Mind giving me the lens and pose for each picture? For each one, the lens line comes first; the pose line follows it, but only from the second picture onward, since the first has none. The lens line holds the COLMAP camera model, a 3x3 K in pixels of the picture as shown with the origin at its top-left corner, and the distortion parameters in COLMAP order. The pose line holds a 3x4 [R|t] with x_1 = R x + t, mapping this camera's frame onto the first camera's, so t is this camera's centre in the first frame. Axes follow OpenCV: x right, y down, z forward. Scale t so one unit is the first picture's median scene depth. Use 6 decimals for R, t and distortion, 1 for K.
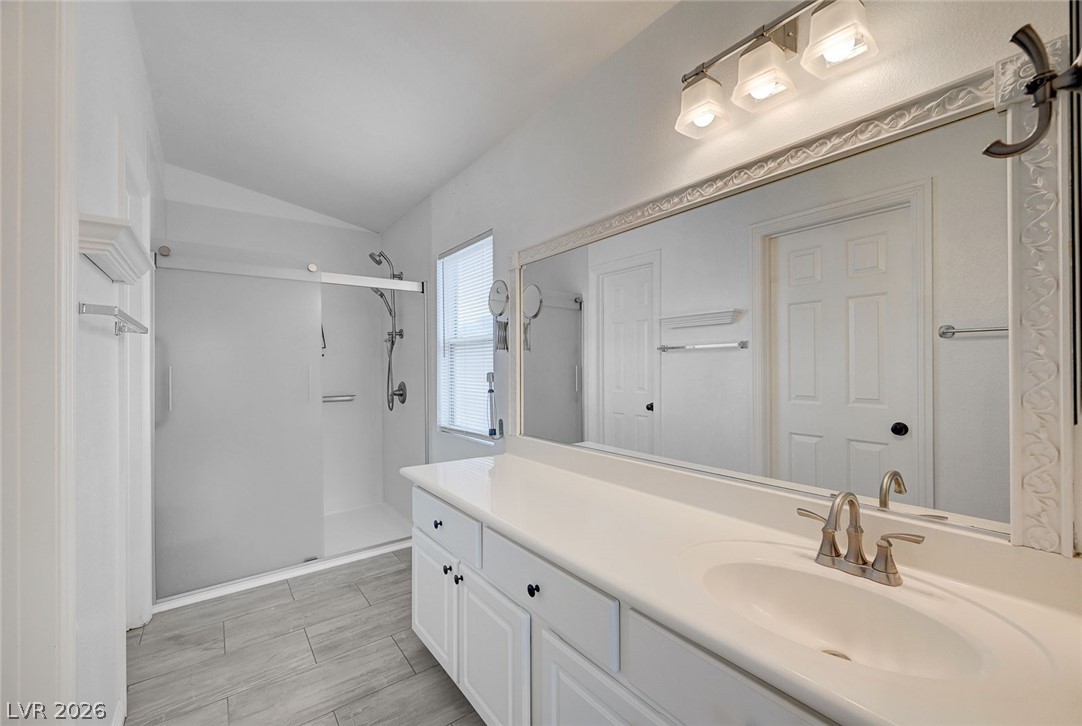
lens RADIAL K [[445.9, 0, 542.9], [0, 445.9, 364.4], [0, 0, 1]] dist [-0.008030, -0.000252]
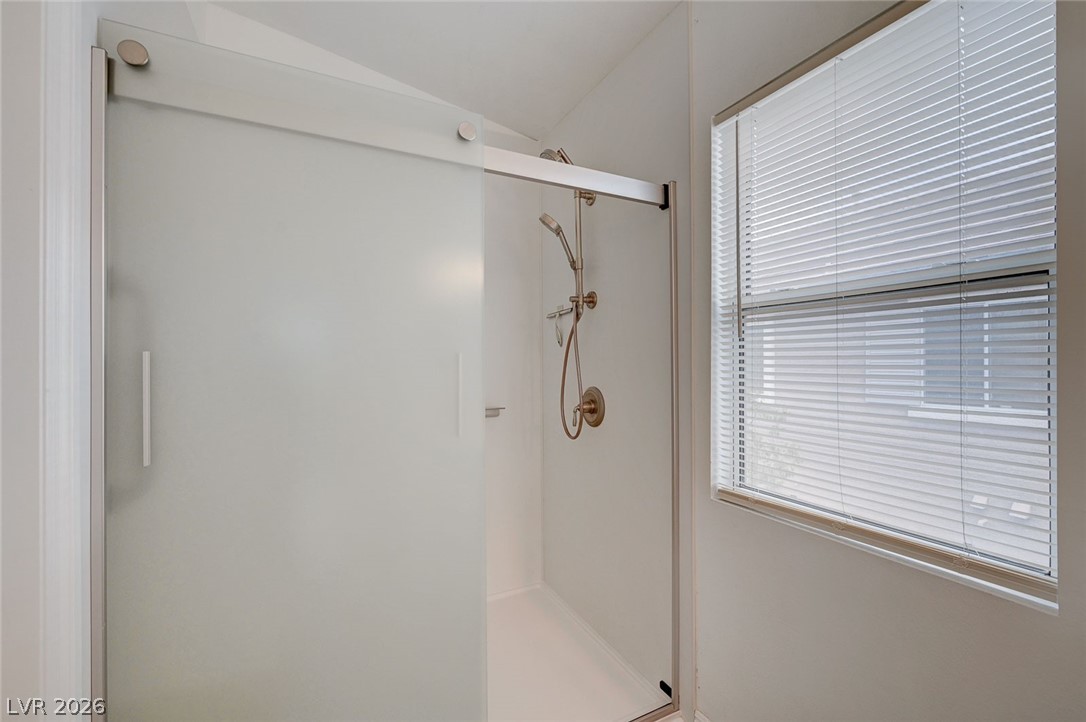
lens RADIAL K [[436.8, 0, 541.8], [0, 436.8, 360.6], [0, 0, 1]] dist [-0.002702, 0.001816]
pose [[0.985292, 0.009133, -0.170634, -0.436737], [-0.009517, 0.999954, -0.001435, 0.012857], [0.170613, 0.003038, 0.985334, 0.693295]]
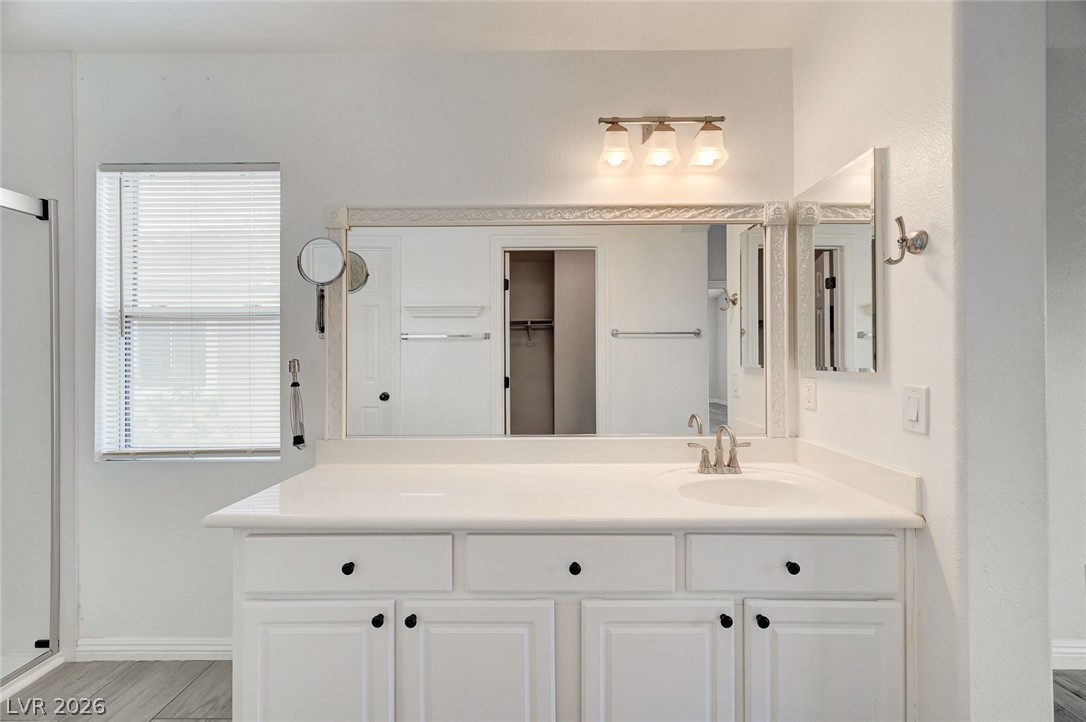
lens RADIAL K [[436.8, 0, 547.7], [0, 436.8, 351.7], [0, 0, 1]] dist [-0.002702, 0.001816]
pose [[0.592102, 0.012454, 0.805767, -0.457003], [-0.003172, 0.999909, -0.013123, 0.013814], [-0.805857, 0.005214, 0.592087, 0.239762]]
